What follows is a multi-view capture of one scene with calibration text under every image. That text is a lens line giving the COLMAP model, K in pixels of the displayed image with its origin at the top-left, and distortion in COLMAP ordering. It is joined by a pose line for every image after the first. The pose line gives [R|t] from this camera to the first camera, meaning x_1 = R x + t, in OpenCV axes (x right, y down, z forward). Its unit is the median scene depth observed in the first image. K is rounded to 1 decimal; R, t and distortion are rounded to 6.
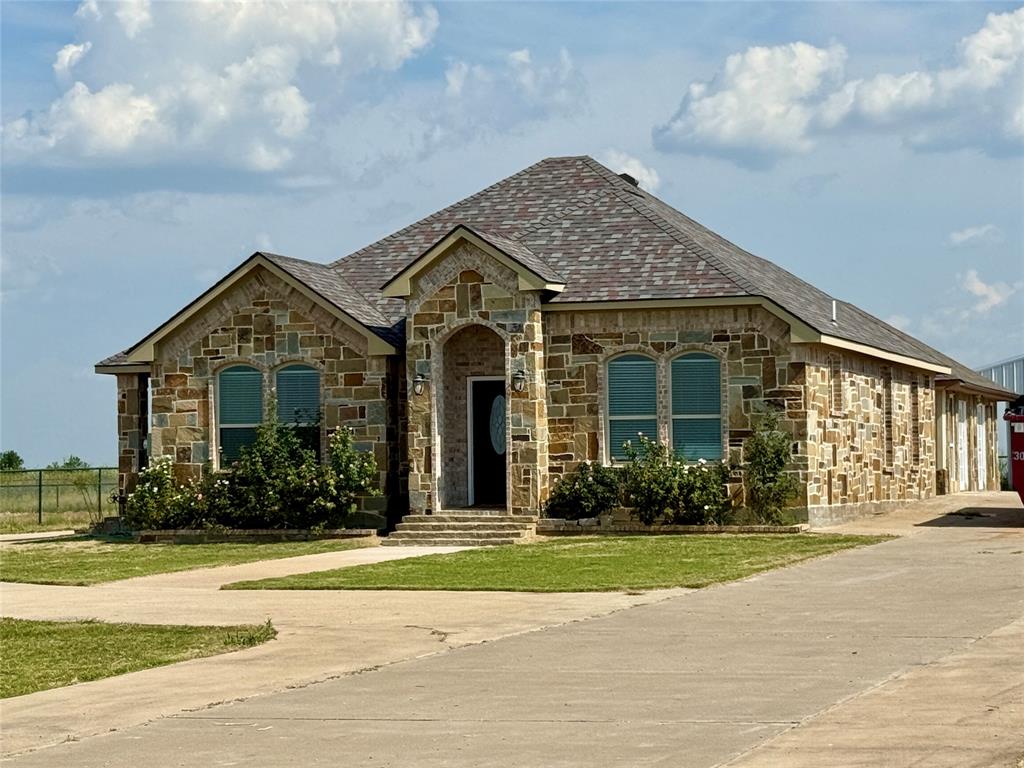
lens RADIAL K [[2502.0, 0, 511.9], [0, 2502.0, 383.8], [0, 0, 1]] dist [0.141384, 0.000000]
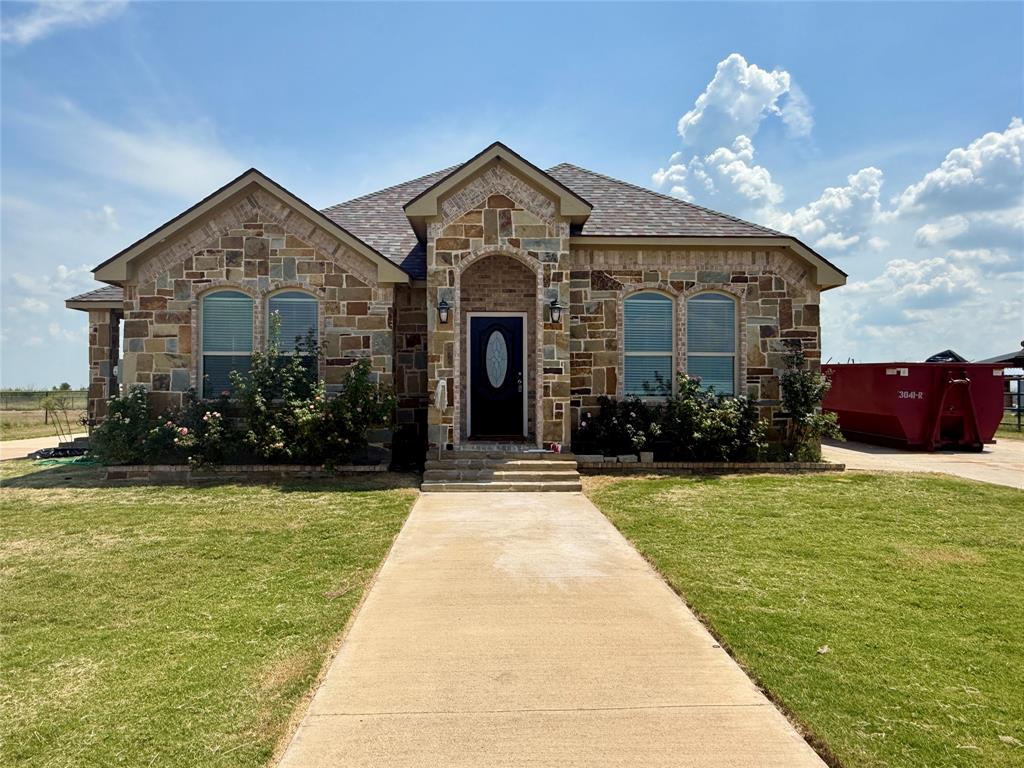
lens RADIAL K [[716.1, 0, 512.3], [0, 716.1, 383.2], [0, 0, 1]] dist [-0.001807, -0.006117]
pose [[0.936459, 0.016933, 0.350368, -0.106597], [-0.024201, 0.999573, 0.016377, 0.021951], [-0.349941, -0.023816, 0.936469, 0.737543]]
